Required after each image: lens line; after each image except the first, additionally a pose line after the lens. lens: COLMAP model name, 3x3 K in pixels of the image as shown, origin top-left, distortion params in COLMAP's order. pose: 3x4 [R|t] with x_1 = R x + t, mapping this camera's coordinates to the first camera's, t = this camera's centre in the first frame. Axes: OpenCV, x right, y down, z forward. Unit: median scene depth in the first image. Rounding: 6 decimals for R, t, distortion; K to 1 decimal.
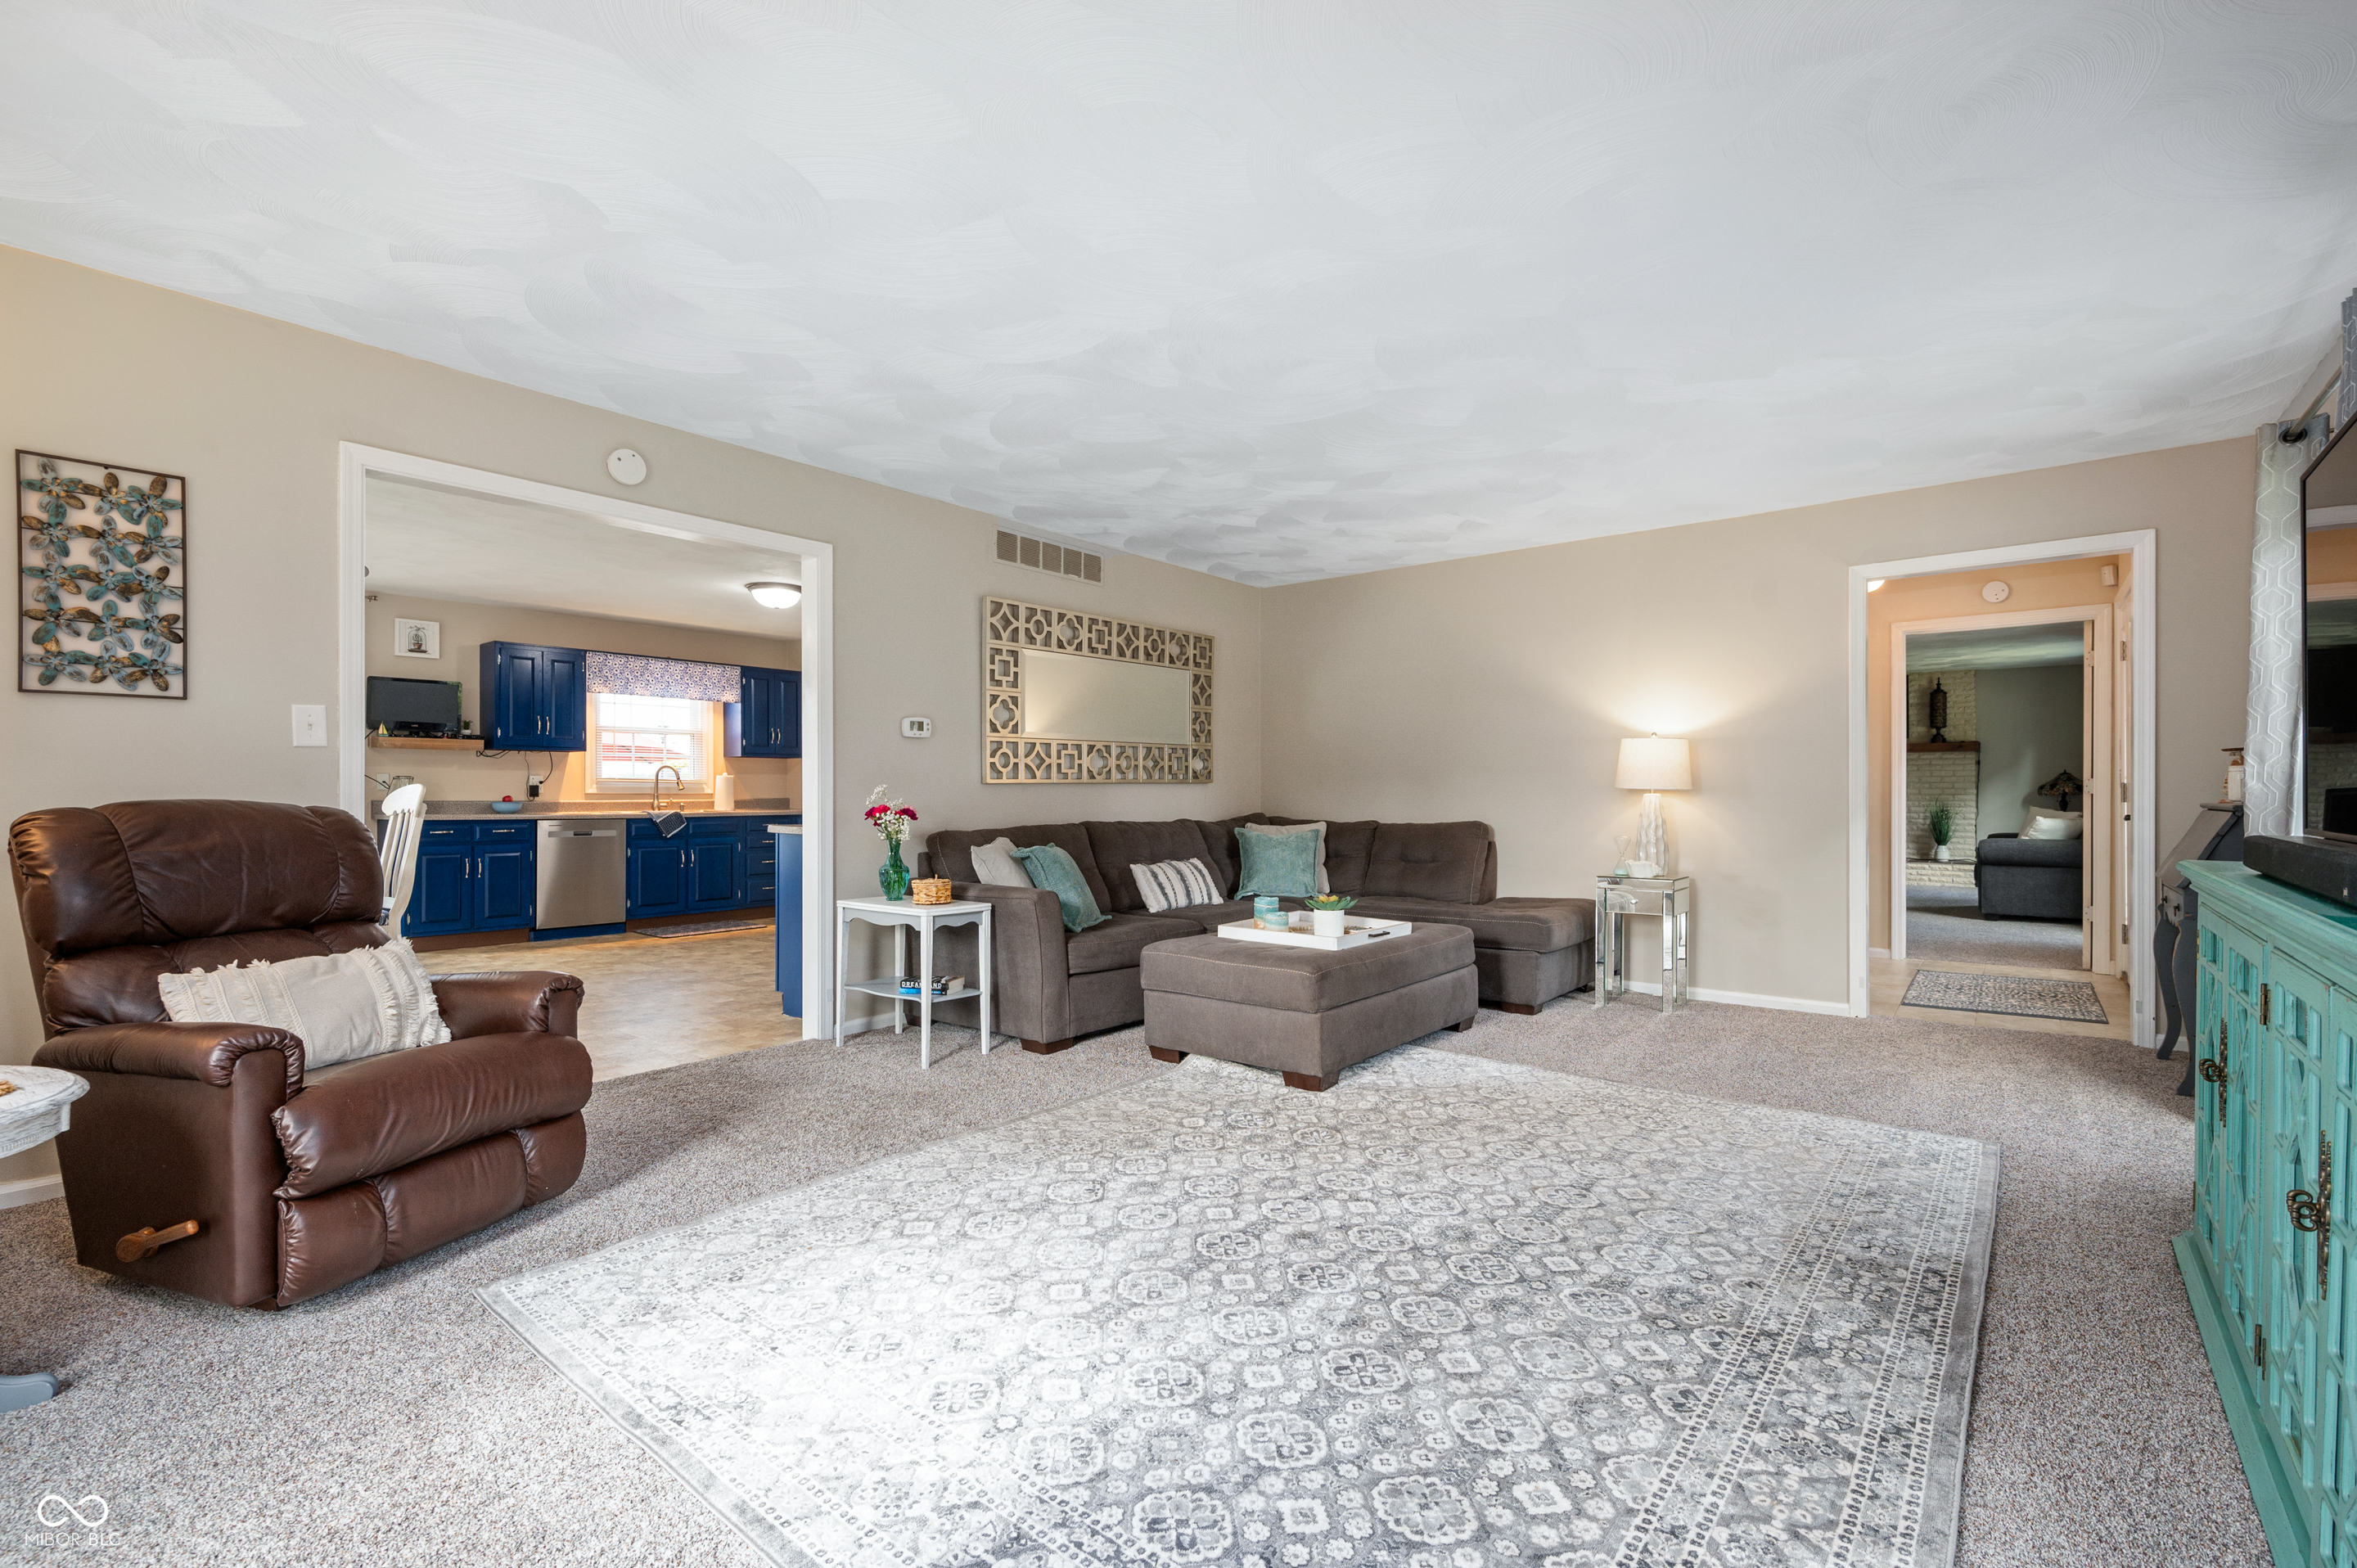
lens RADIAL K [[1016.3, 0, 1195.6], [0, 1016.3, 795.5], [0, 0, 1]] dist [0.000520, 0.000341]
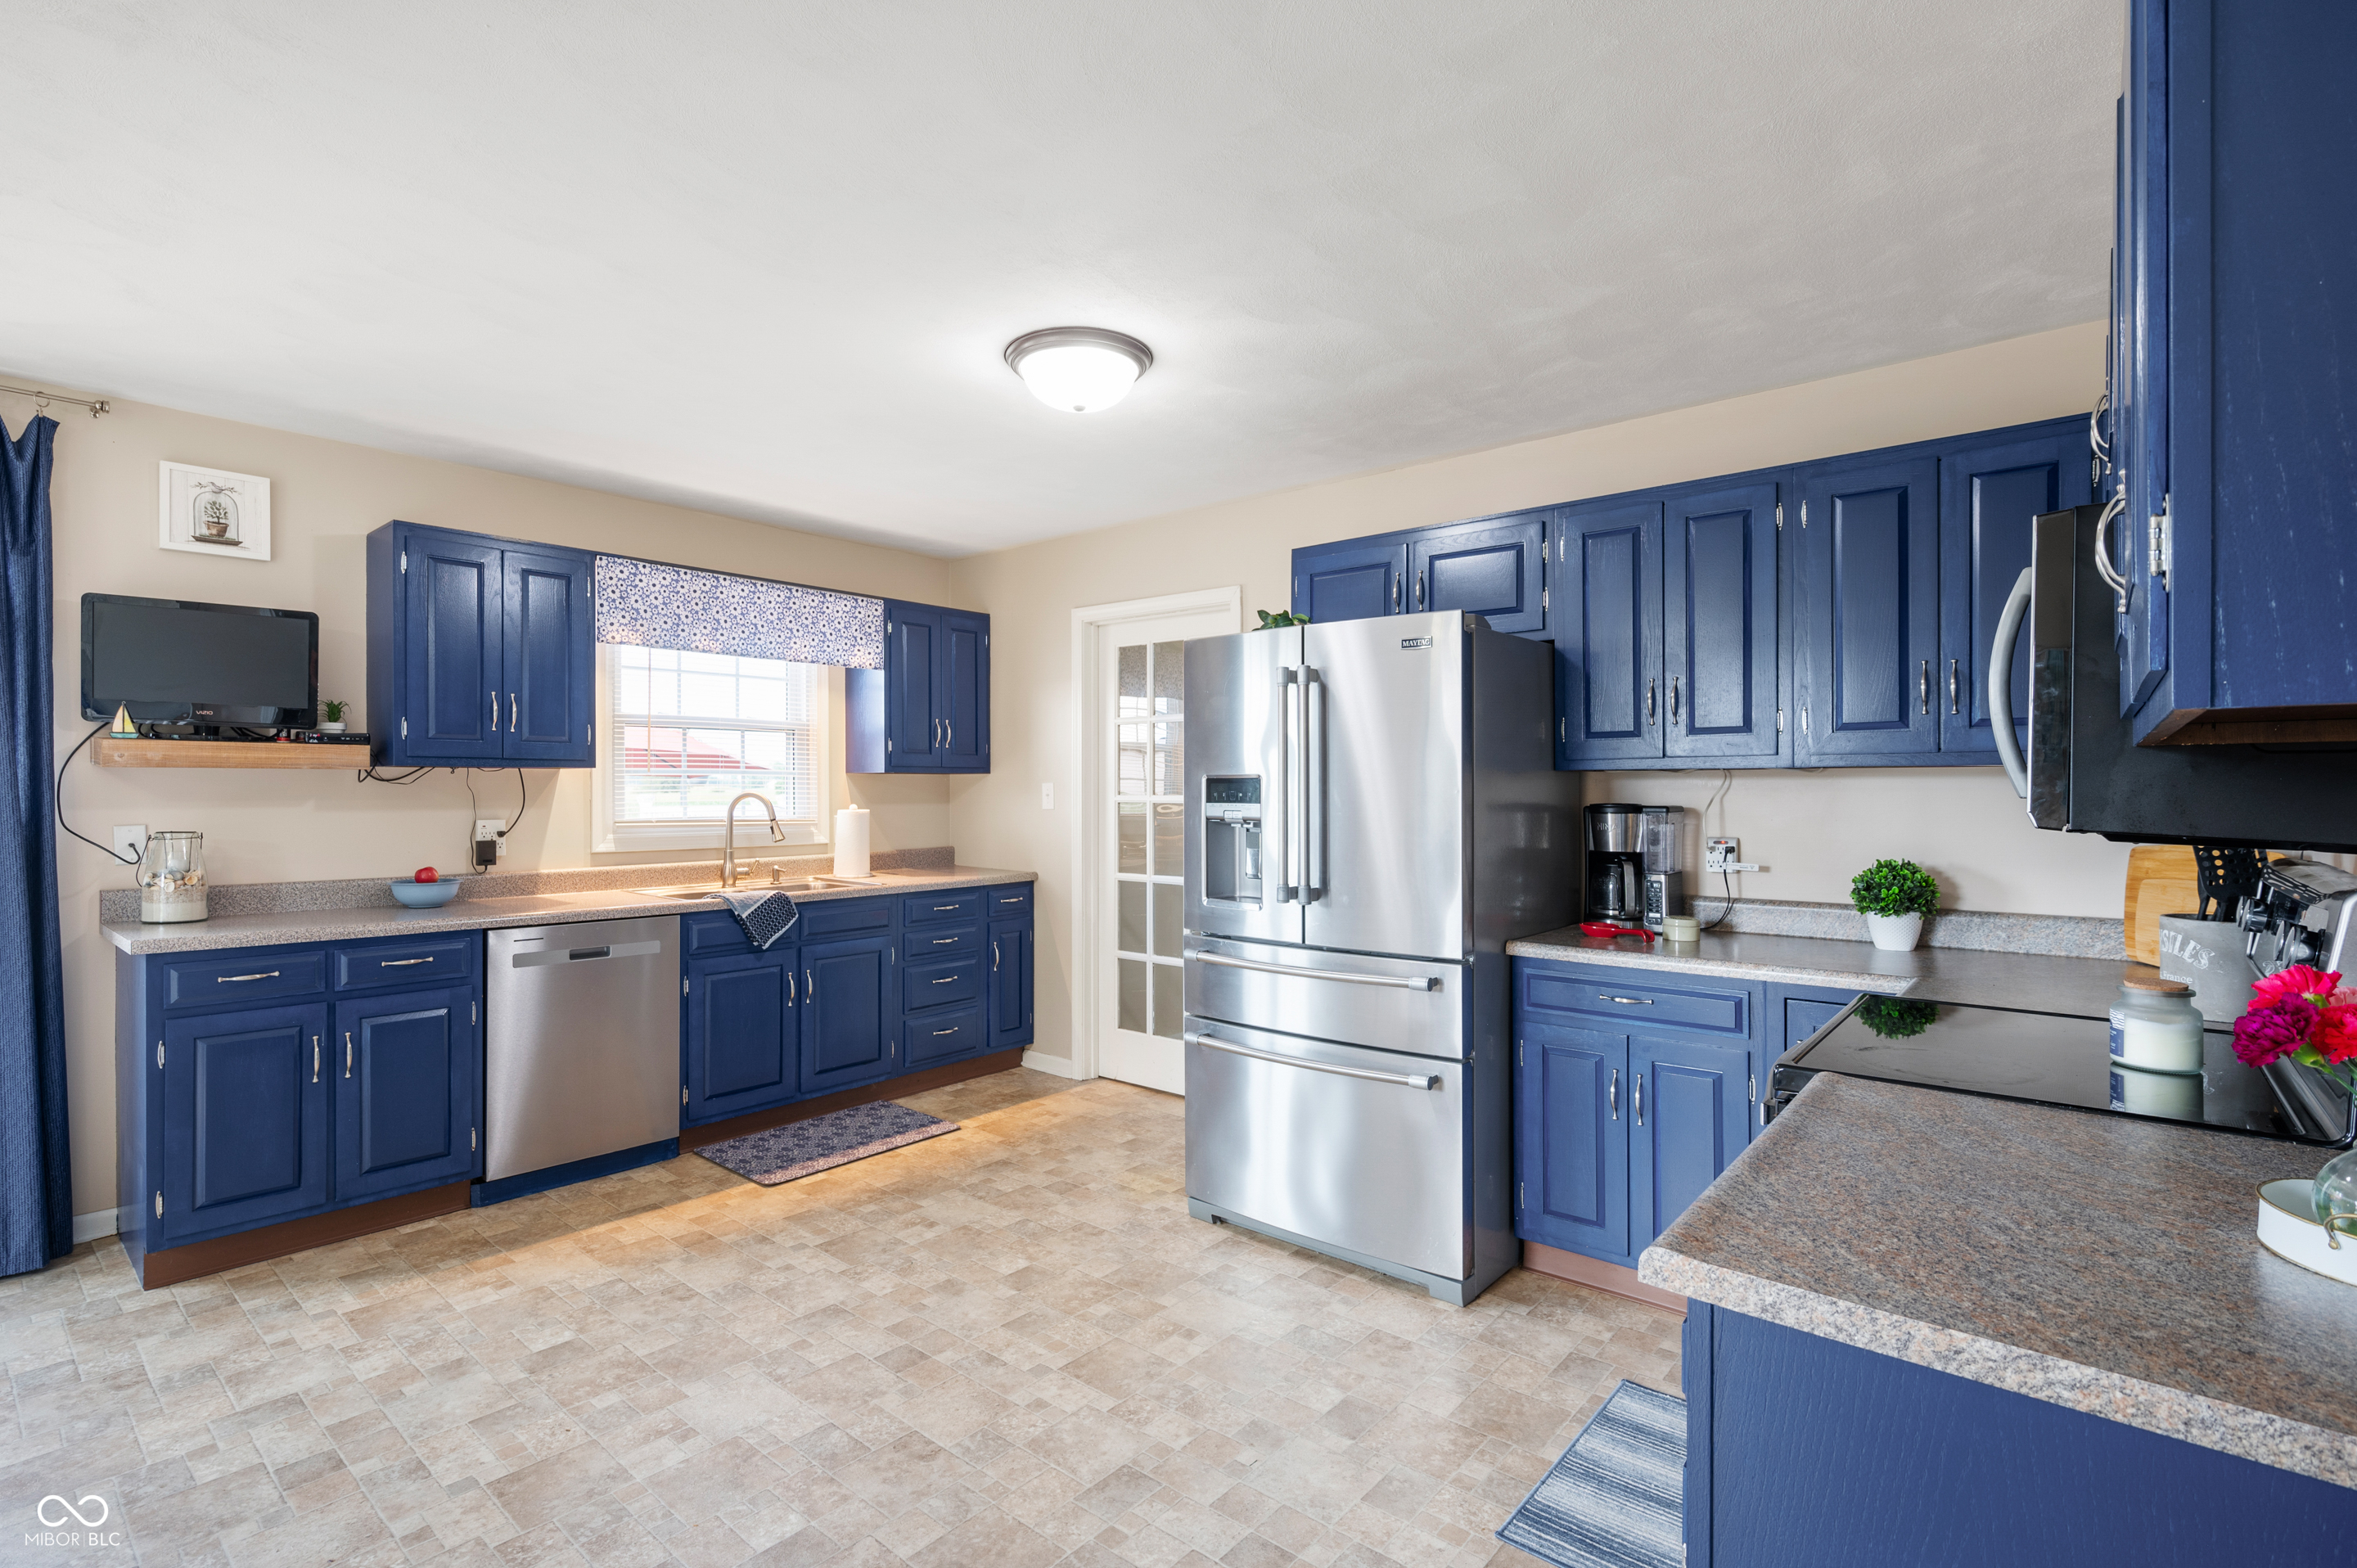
lens RADIAL K [[1074.2, 0, 1171.9], [0, 1074.2, 793.1], [0, 0, 1]] dist [-0.001659, -0.001879]
pose [[0.999484, -0.002553, -0.032011, -0.332121], [0.002514, 0.999996, -0.001246, -0.031615], [0.032014, 0.001165, 0.999487, 0.536769]]
